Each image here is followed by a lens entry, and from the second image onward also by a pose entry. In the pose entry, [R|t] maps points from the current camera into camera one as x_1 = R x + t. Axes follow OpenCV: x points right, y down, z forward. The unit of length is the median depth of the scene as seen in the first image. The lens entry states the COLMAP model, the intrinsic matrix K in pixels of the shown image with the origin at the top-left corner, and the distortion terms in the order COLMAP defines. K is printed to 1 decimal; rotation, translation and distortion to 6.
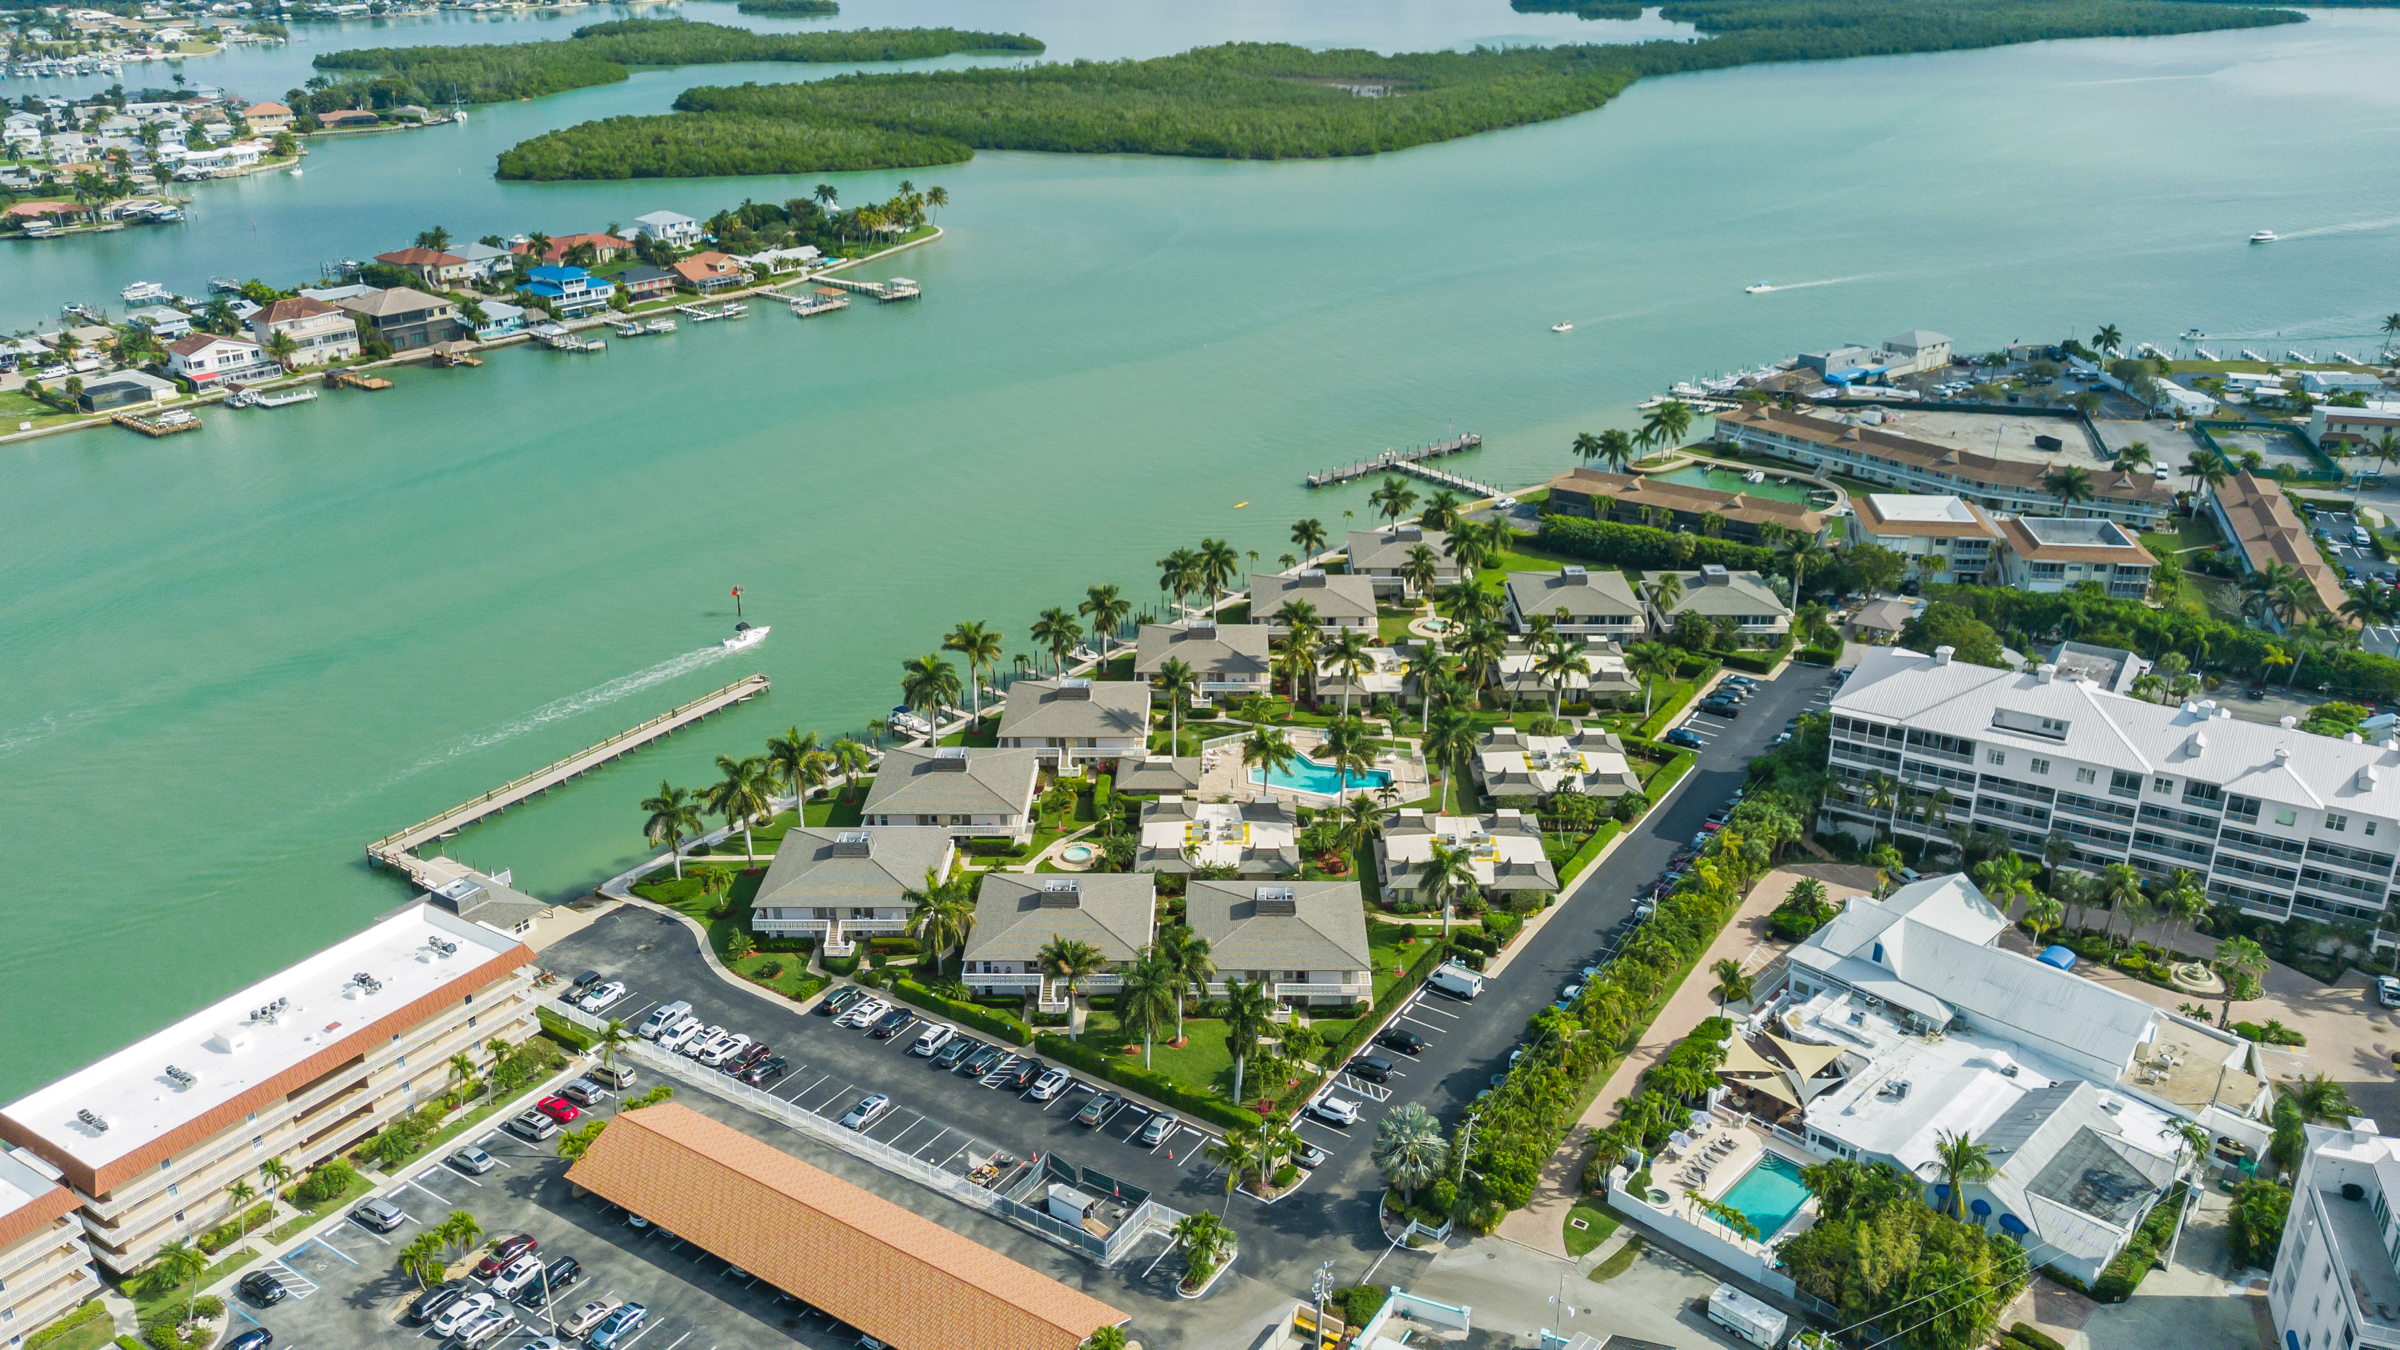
lens RADIAL K [[1765.9, 0, 1208.7], [0, 1765.9, 665.7], [0, 0, 1]] dist [0.107876, -0.167184]
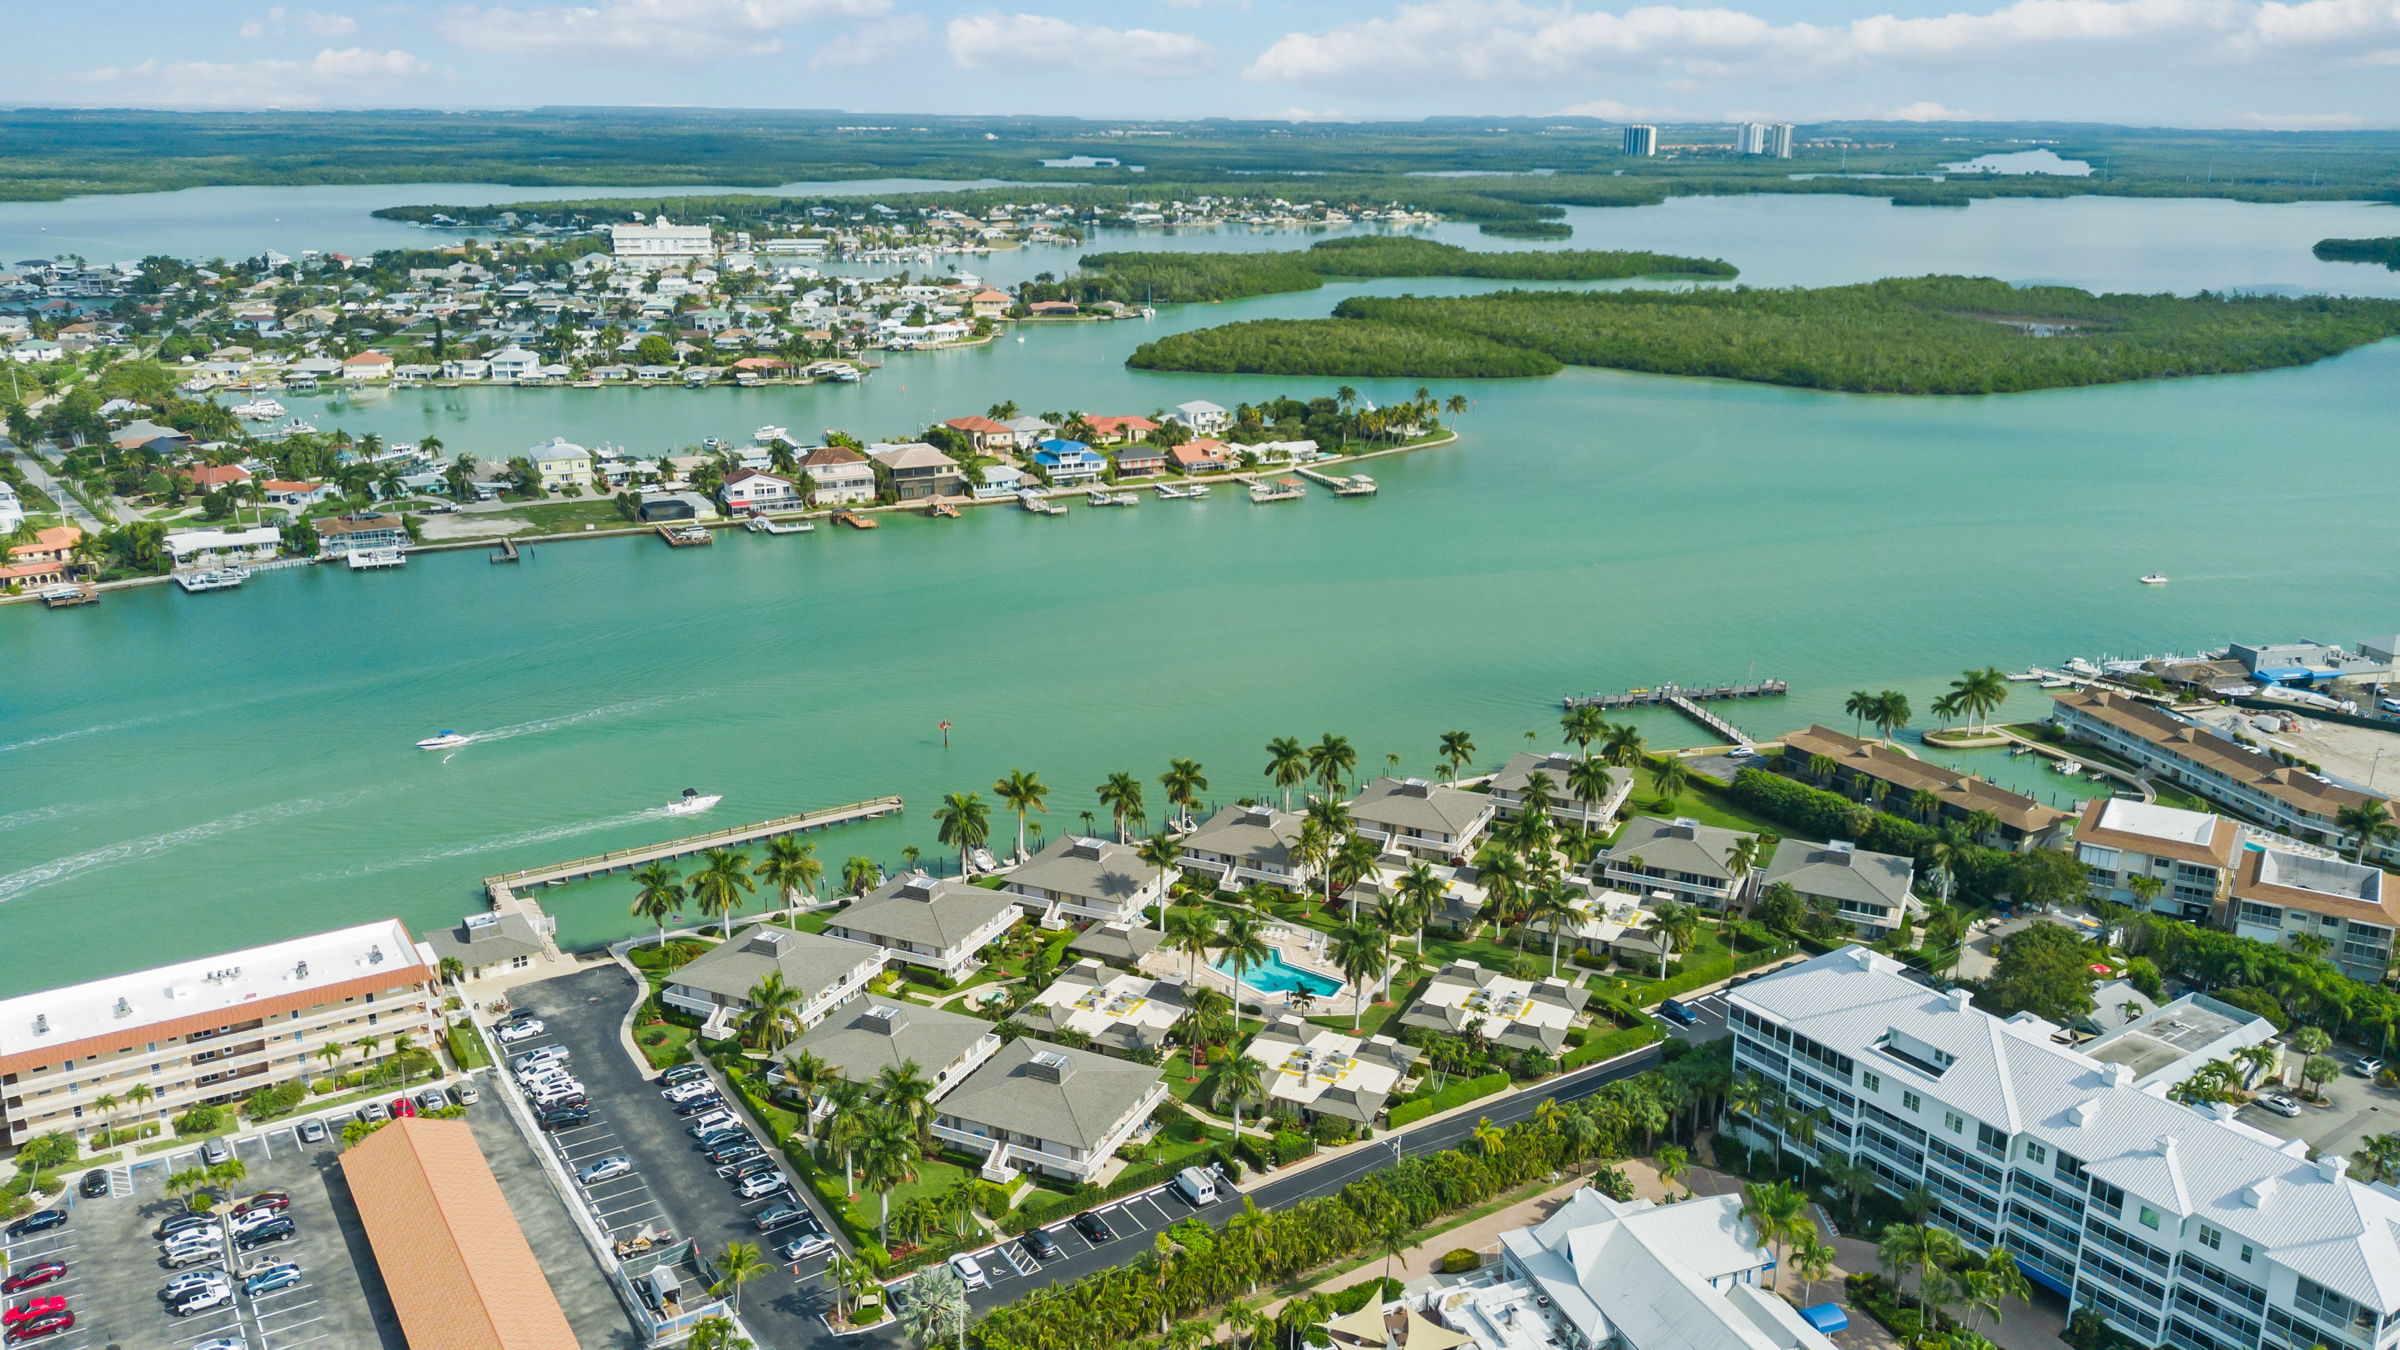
lens RADIAL K [[1765.9, 0, 1208.7], [0, 1765.9, 665.7], [0, 0, 1]] dist [0.107876, -0.167184]
pose [[0.923750, 0.126078, -0.361649, 0.369656], [-0.165838, 0.982824, -0.080965, -0.021248], [0.345229, 0.134767, 0.928792, 0.036859]]
